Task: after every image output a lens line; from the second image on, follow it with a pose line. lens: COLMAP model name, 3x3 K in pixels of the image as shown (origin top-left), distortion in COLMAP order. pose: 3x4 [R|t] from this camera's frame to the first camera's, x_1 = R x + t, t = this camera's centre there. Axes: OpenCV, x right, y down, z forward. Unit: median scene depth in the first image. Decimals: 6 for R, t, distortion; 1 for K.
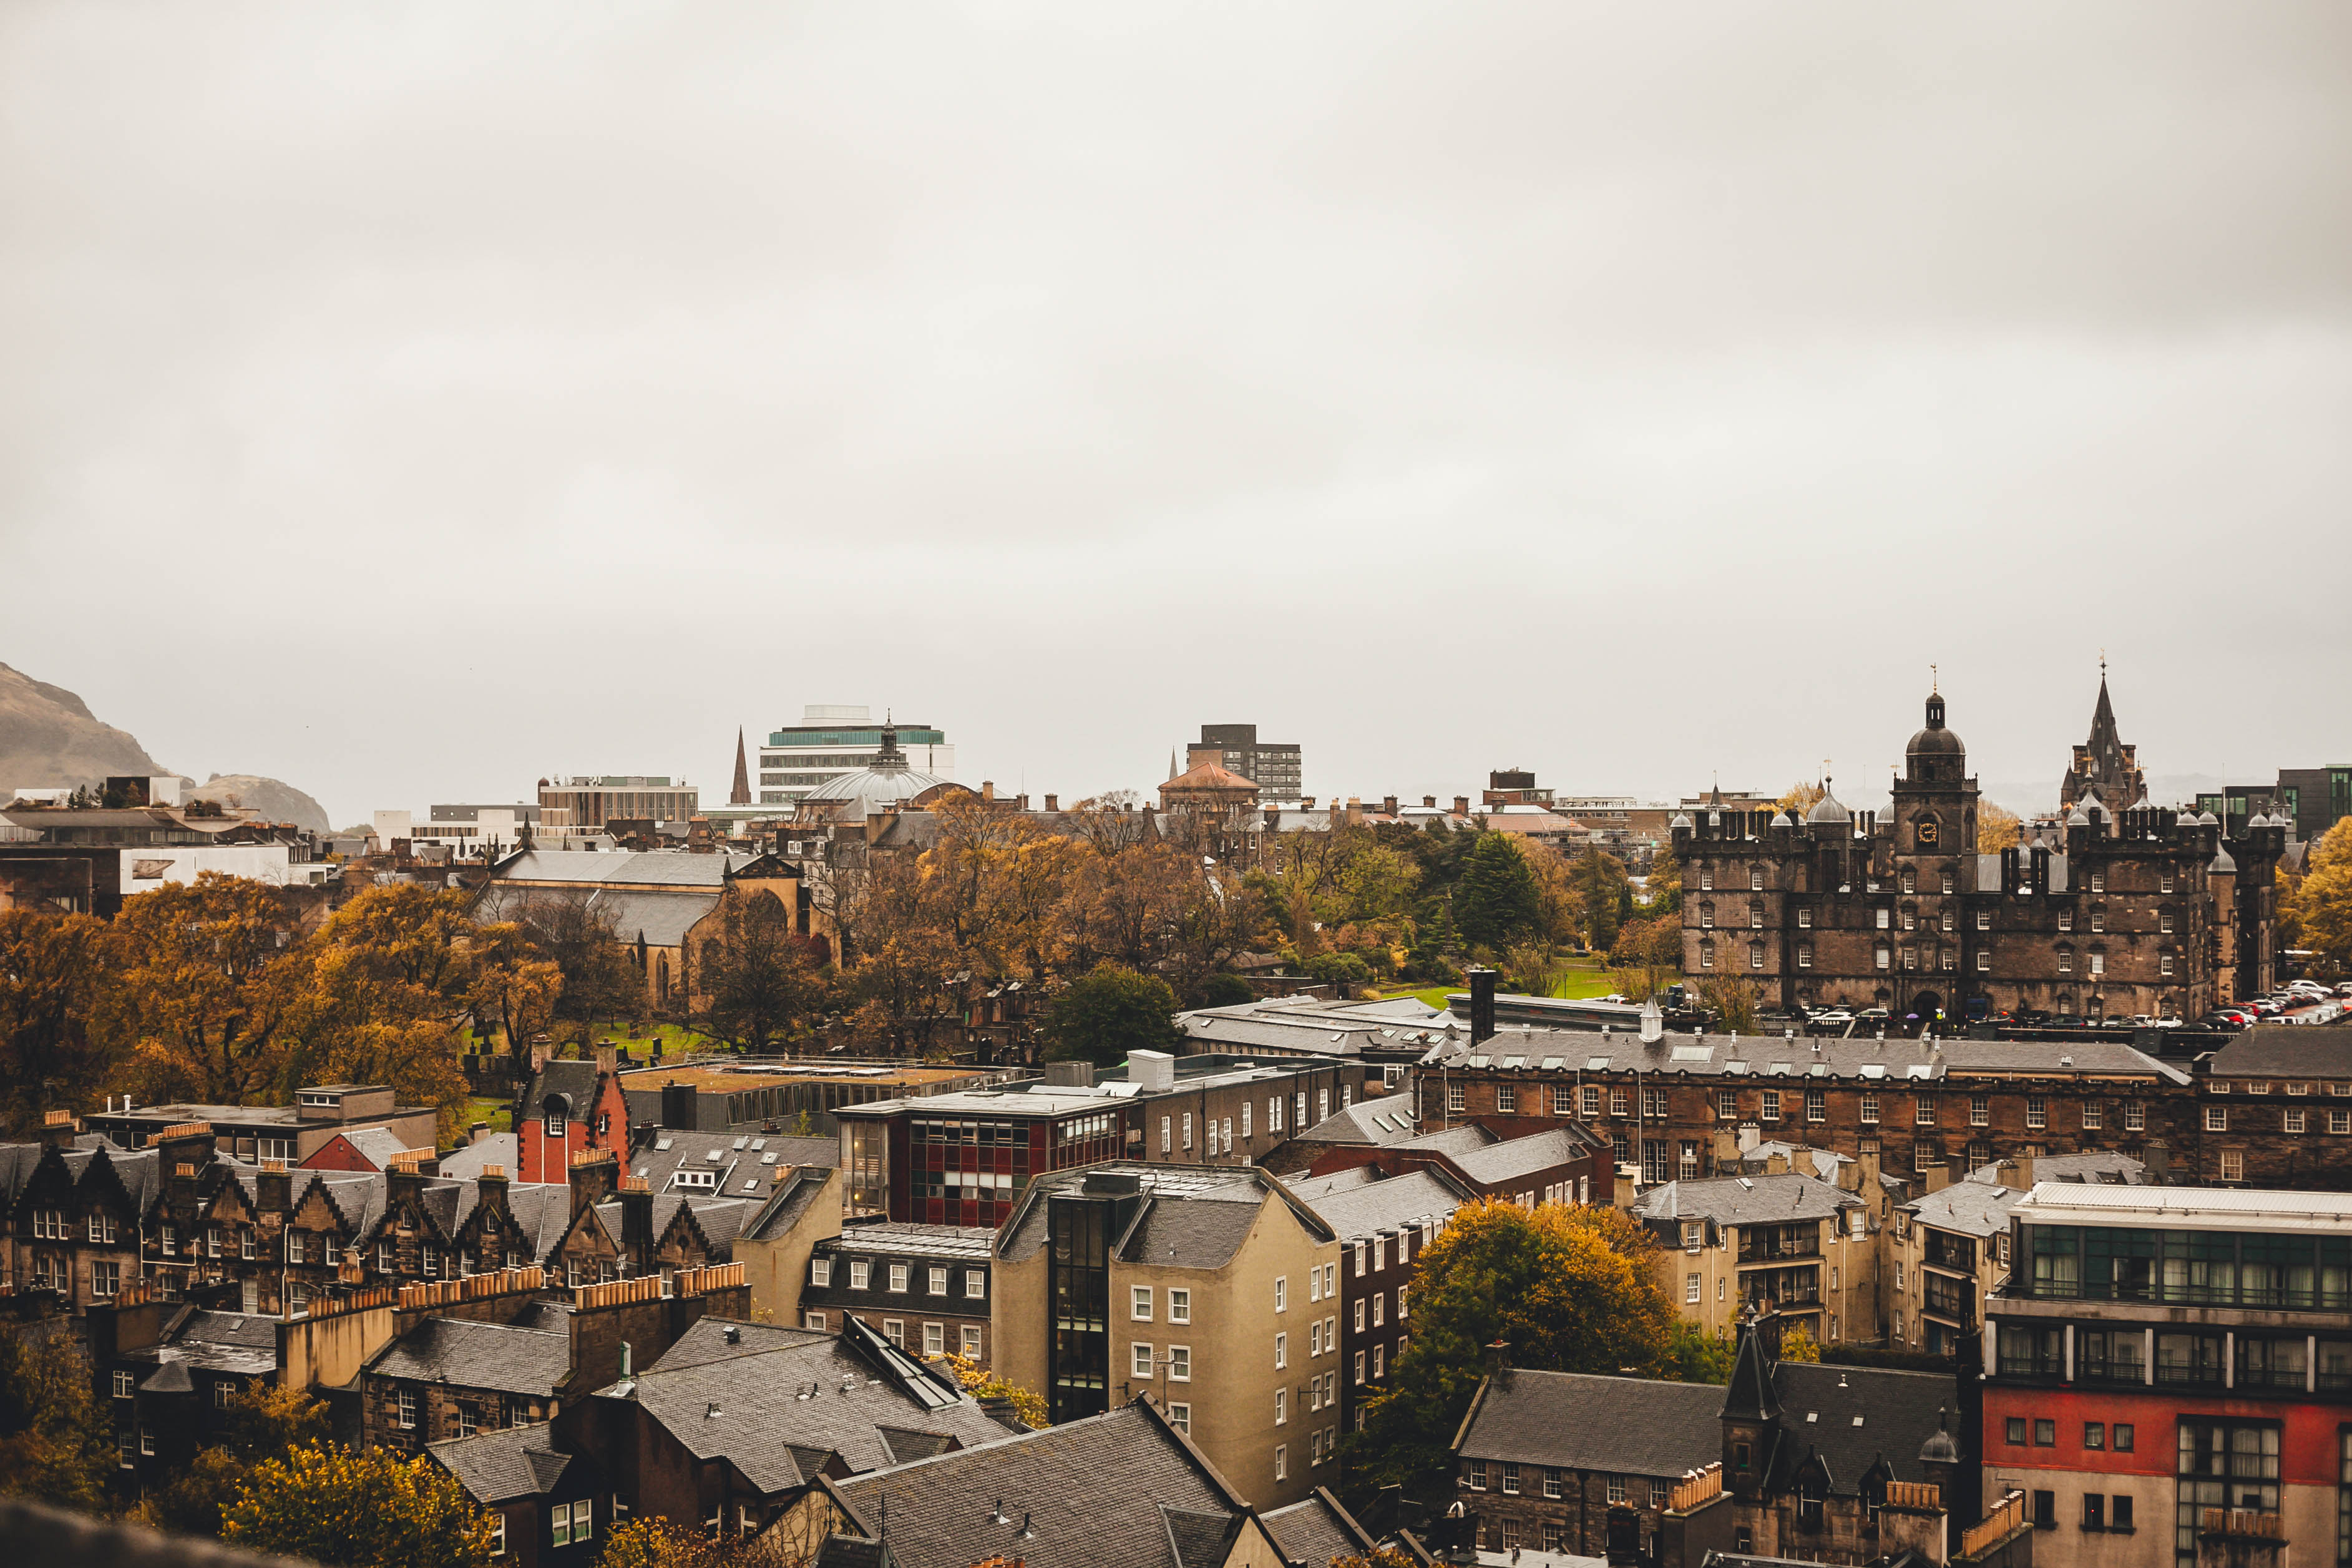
lens RADIAL K [[3422.7, 0, 1176.0], [0, 3422.7, 784.0], [0, 0, 1]] dist [-0.096302, -0.053179]
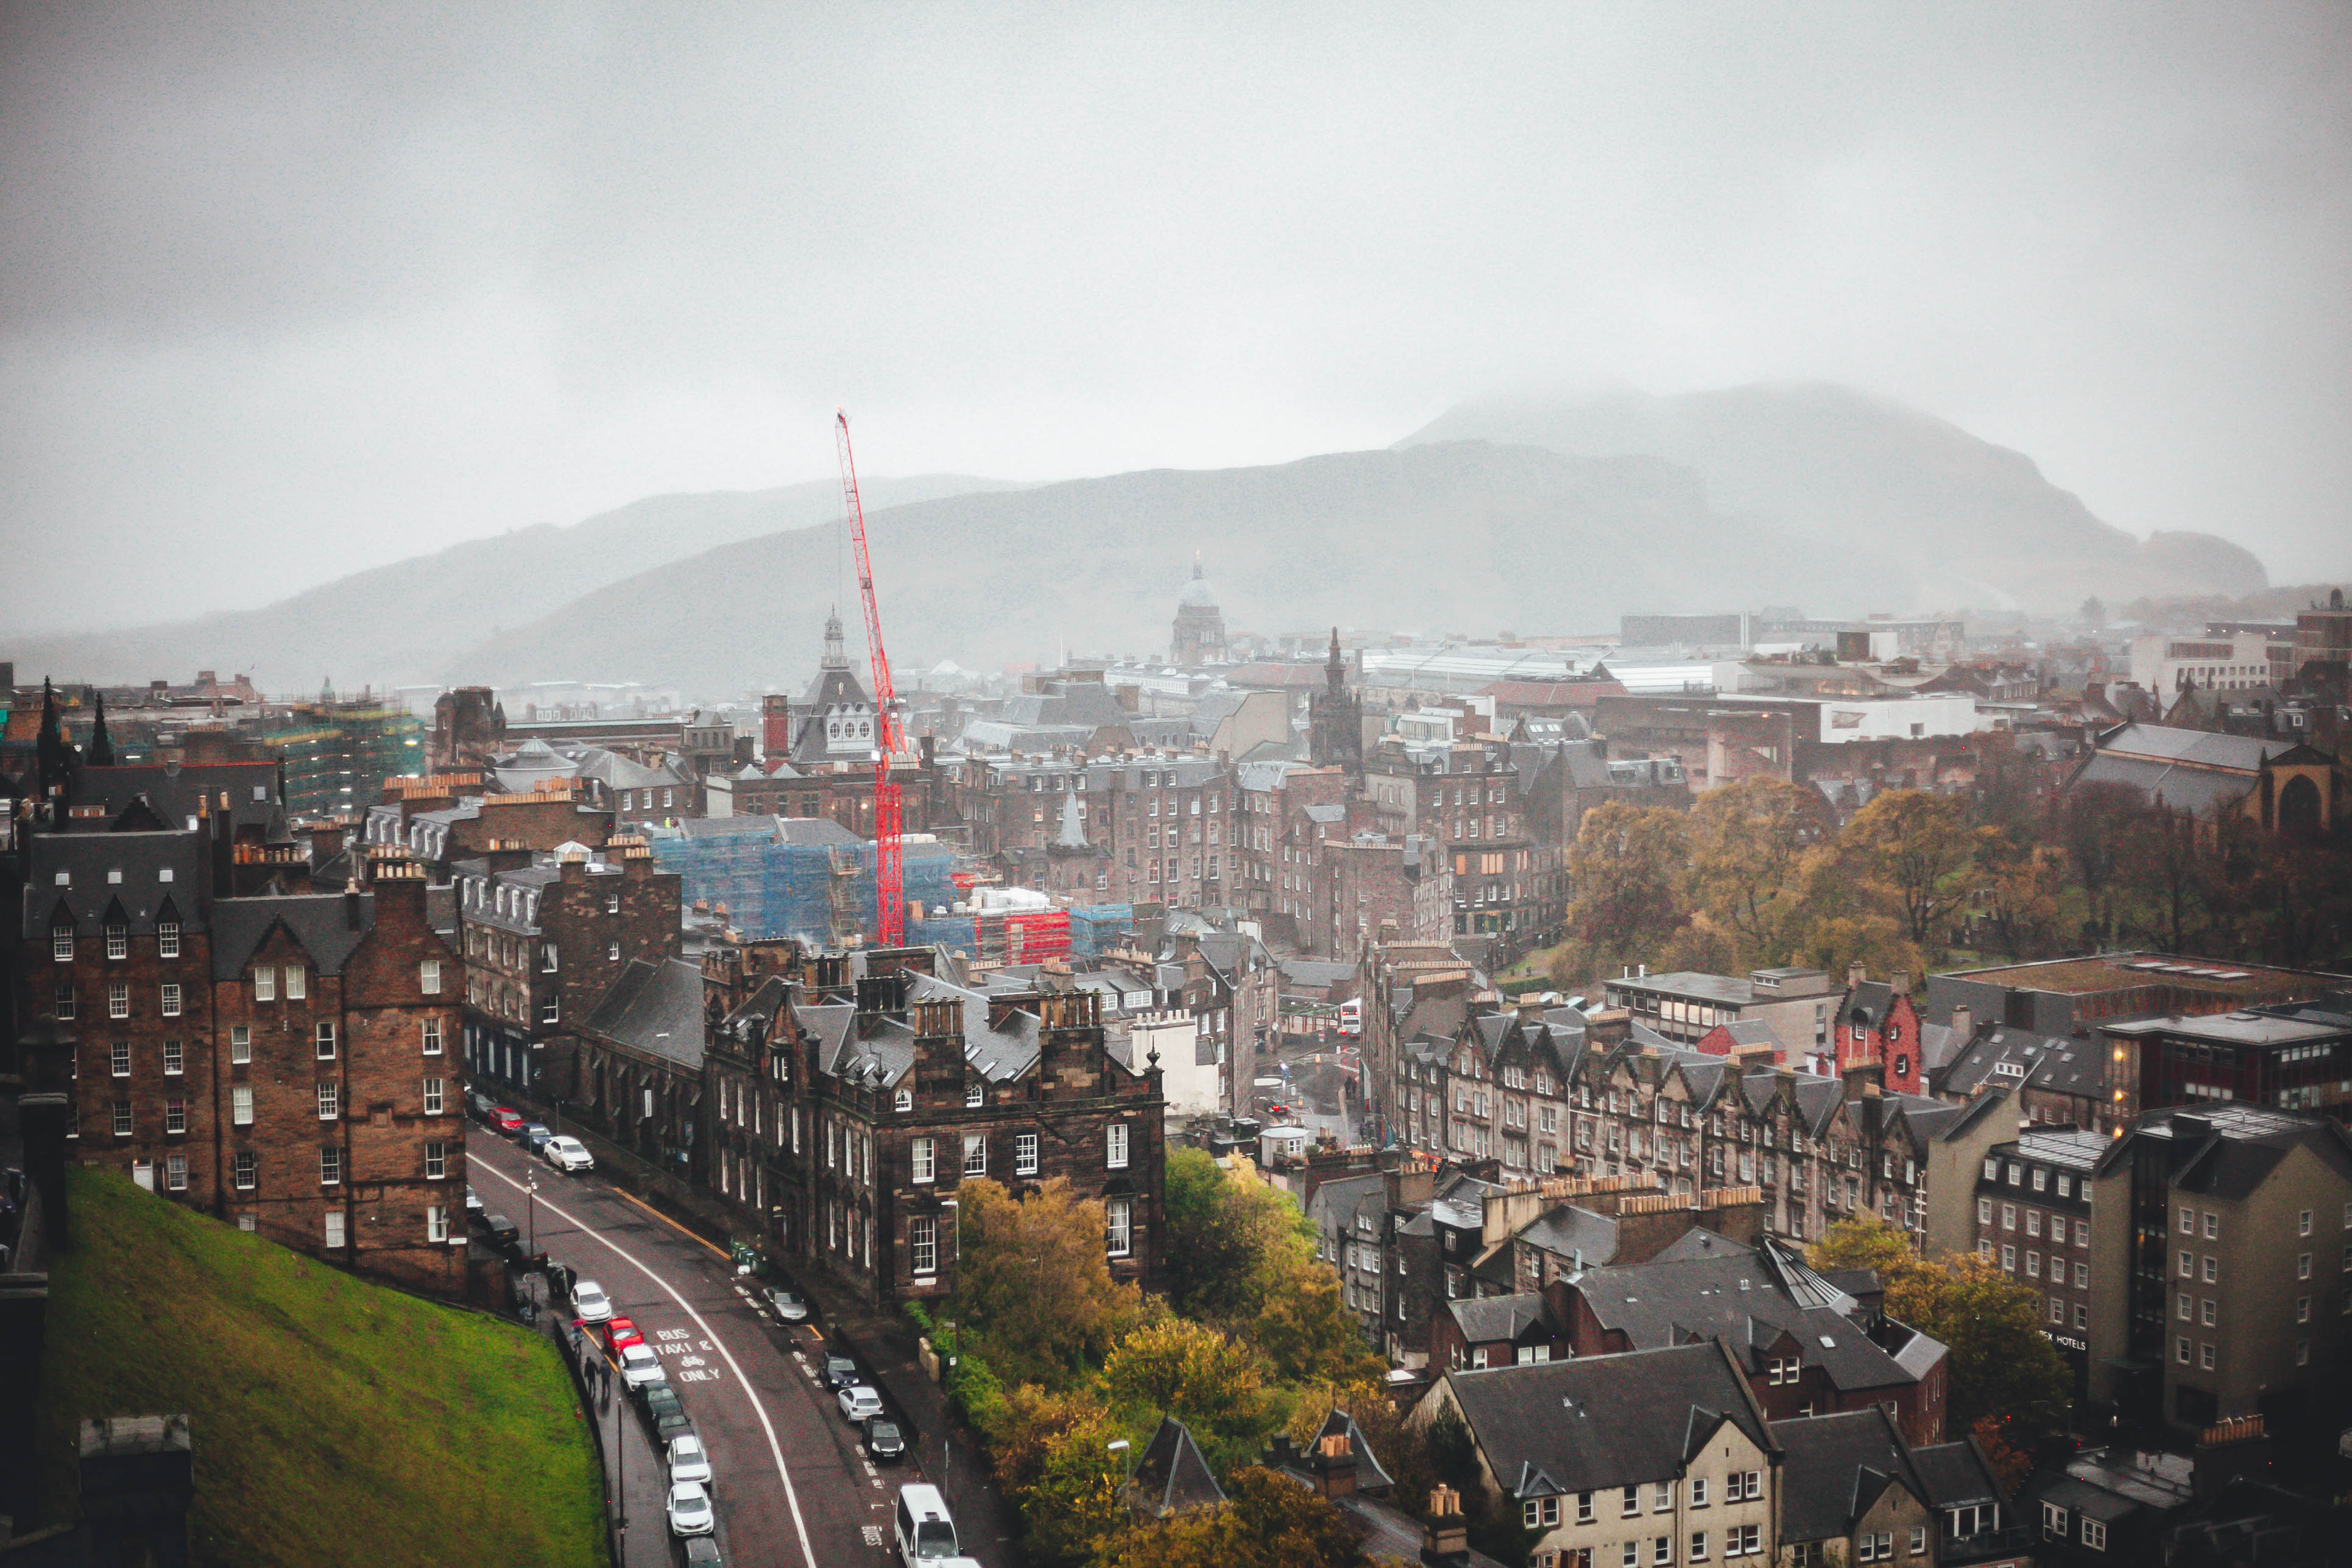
lens RADIAL K [[3377.7, 0, 1167.9], [0, 3377.7, 742.0], [0, 0, 1]] dist [-0.109334, -0.000161]
pose [[0.830154, 0.028683, -0.556796, 0.325971], [0.012115, 0.997512, 0.069448, -0.108385], [0.557403, -0.064398, 0.827741, -0.226322]]
